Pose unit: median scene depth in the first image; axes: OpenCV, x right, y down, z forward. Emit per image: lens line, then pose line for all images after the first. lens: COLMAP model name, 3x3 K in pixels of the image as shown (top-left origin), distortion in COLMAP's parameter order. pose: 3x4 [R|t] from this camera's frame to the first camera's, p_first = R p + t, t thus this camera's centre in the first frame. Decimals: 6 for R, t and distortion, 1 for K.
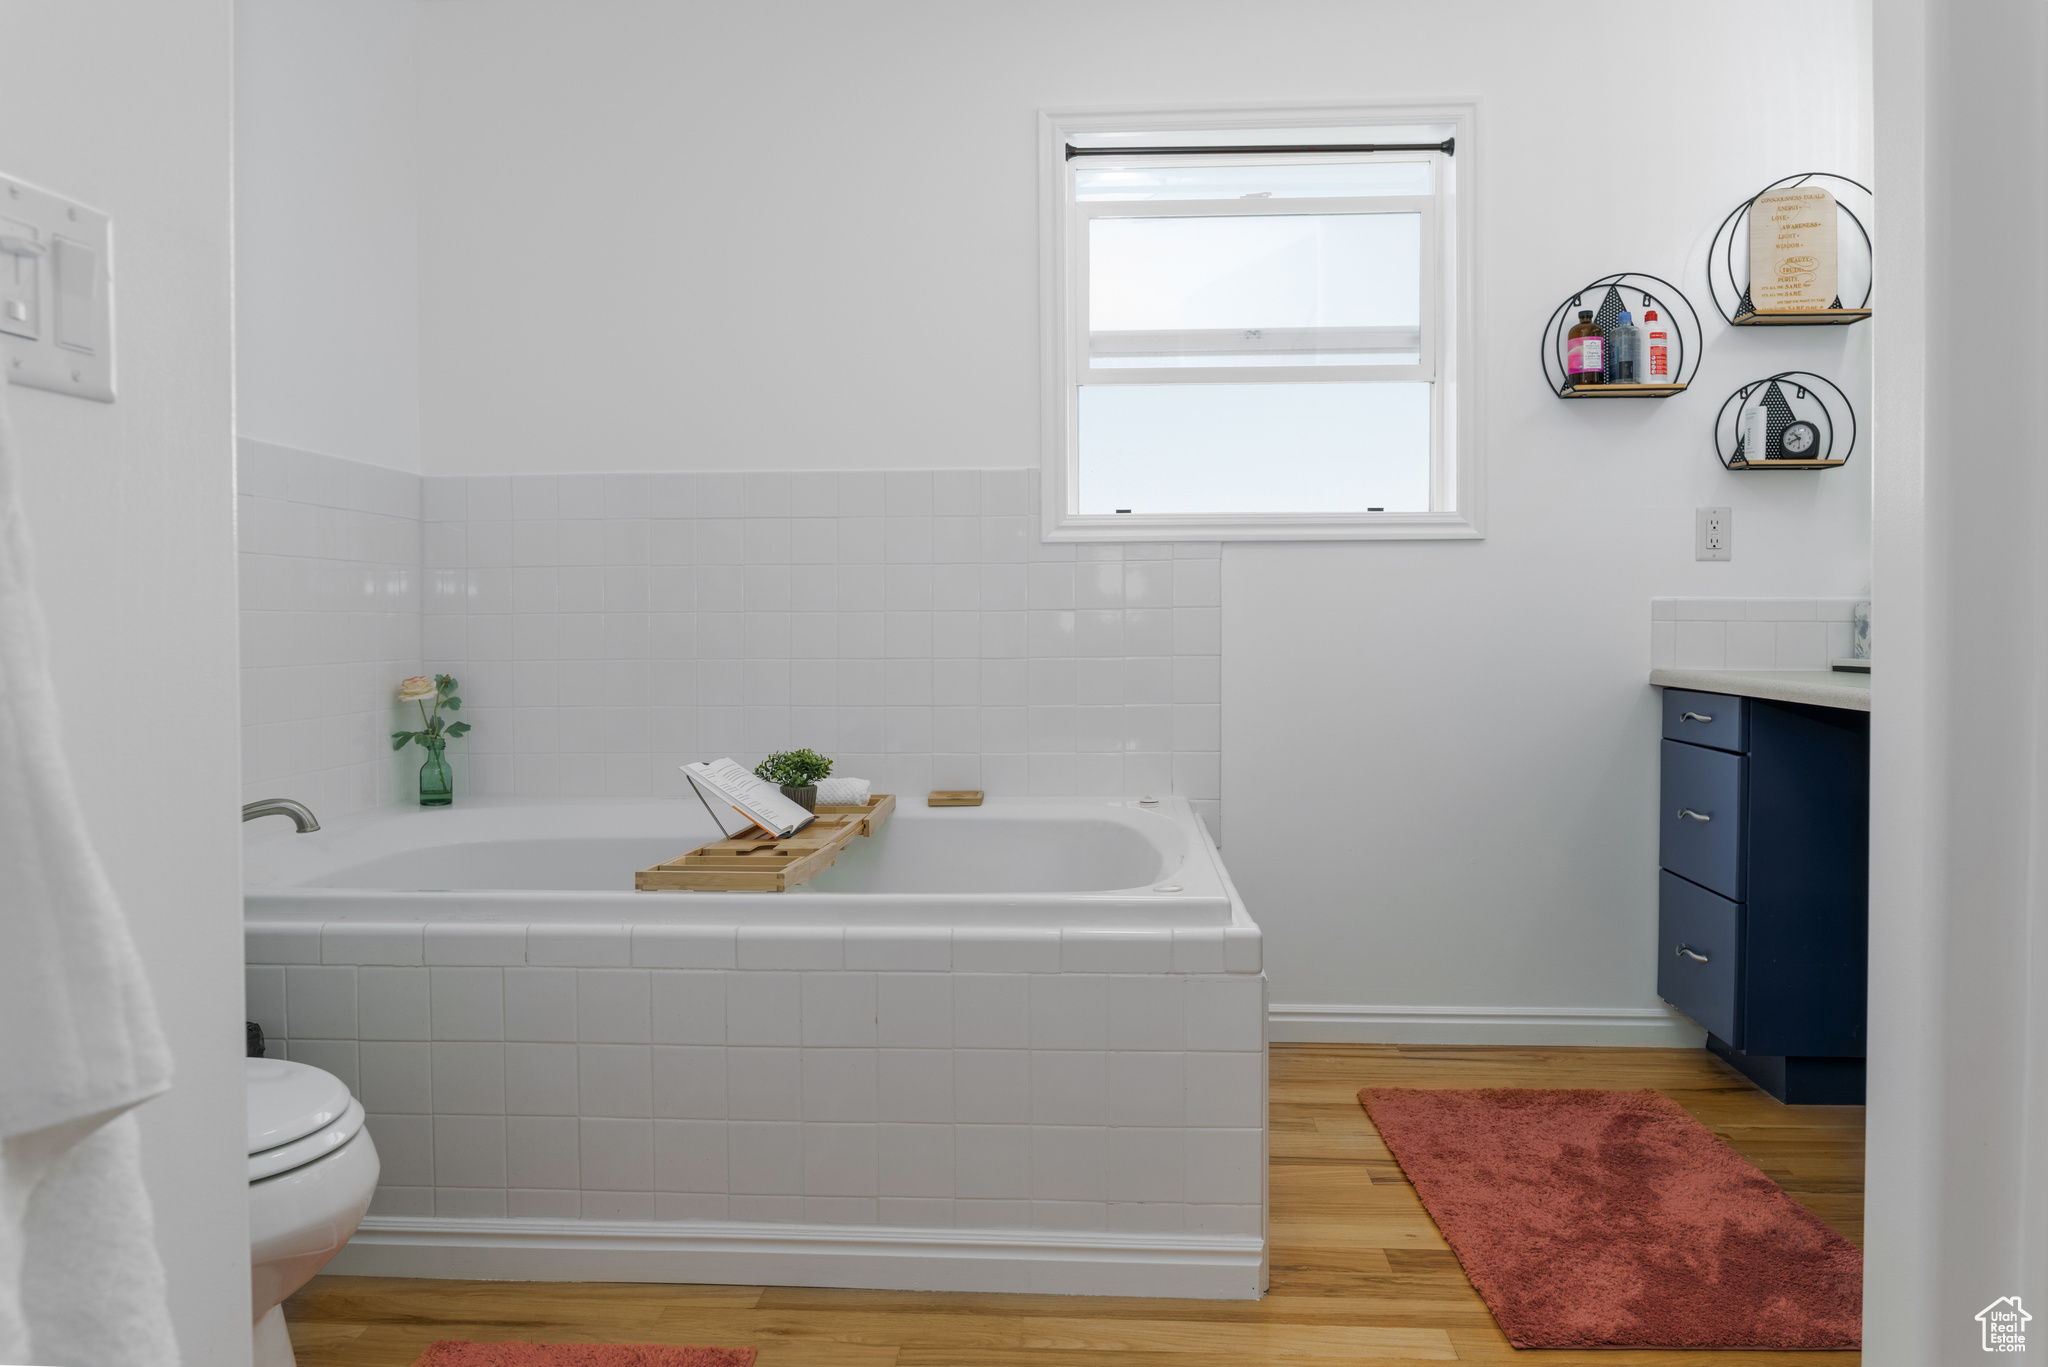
lens RADIAL K [[1440.4, 0, 1018.5], [0, 1440.4, 679.4], [0, 0, 1]] dist [-0.008546, -0.011000]
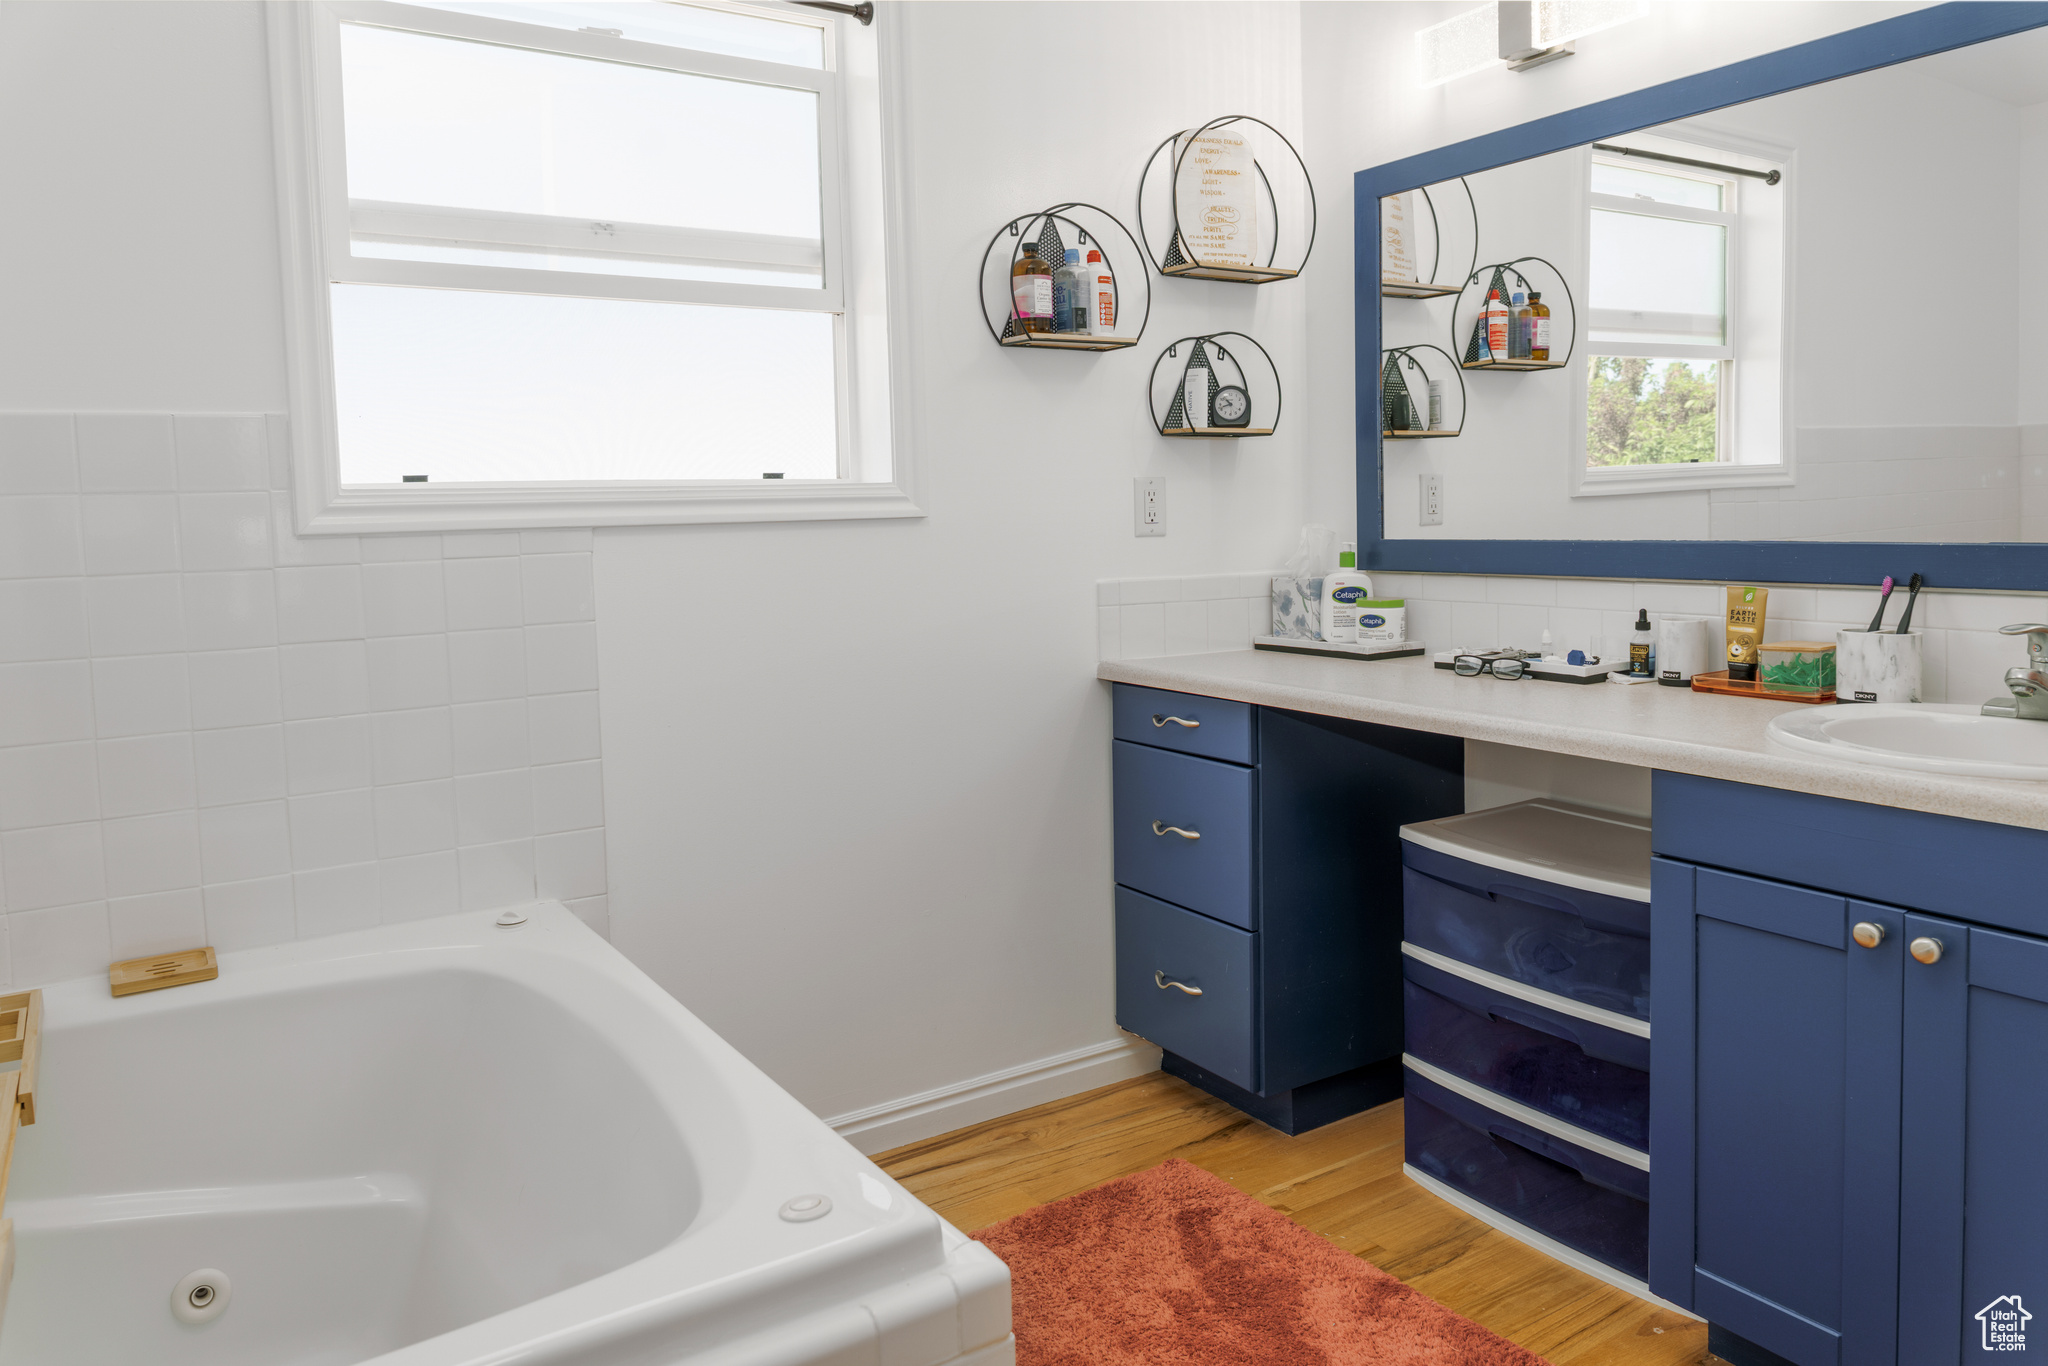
lens RADIAL K [[1440.4, 0, 1129.7], [0, 1440.4, 622.2], [0, 0, 1]] dist [-0.008546, -0.011000]
pose [[0.789920, -0.060934, 0.610175, -0.080871], [0.048010, 0.998142, 0.037525, -0.064753], [-0.611328, -0.000348, 0.791377, 0.300306]]
